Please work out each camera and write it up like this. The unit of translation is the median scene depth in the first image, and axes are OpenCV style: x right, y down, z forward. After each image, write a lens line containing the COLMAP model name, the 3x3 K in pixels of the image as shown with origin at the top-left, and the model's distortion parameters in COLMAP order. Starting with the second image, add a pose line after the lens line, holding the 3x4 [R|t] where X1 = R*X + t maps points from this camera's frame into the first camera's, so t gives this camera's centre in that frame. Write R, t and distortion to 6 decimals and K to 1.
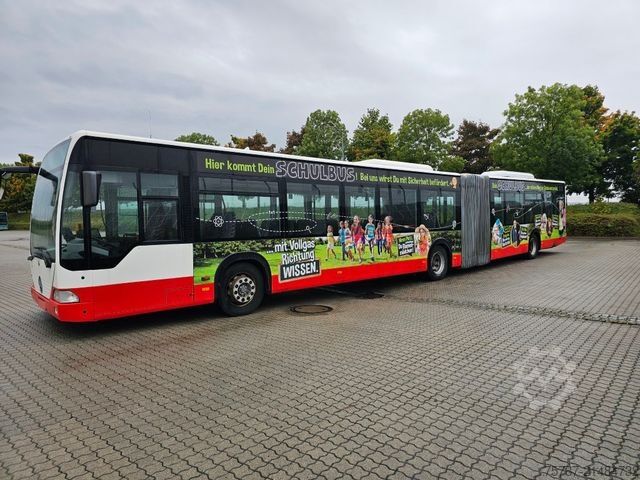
lens RADIAL K [[419.5, 0, 320.0], [0, 419.5, 240.0], [0, 0, 1]] dist [0.079306, -0.060335]
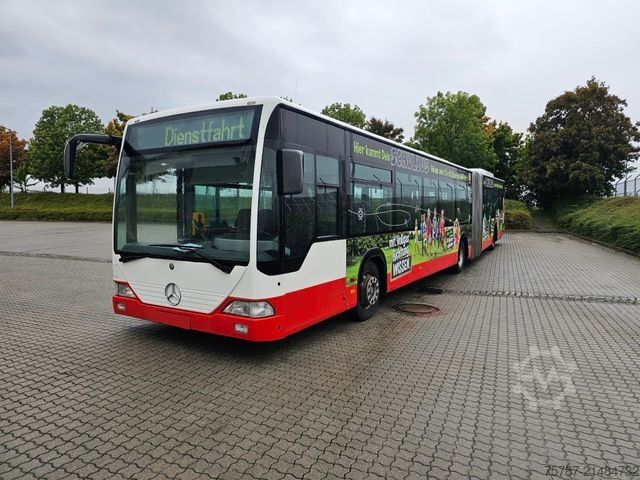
lens RADIAL K [[437.2, 0, 341.1], [0, 437.2, 244.0], [0, 0, 1]] dist [0.080891, -0.064798]
pose [[0.935857, -0.019703, 0.351828, -0.490688], [0.013269, 0.999698, 0.020690, -0.000764], [-0.352129, -0.014695, 0.935836, 0.132203]]
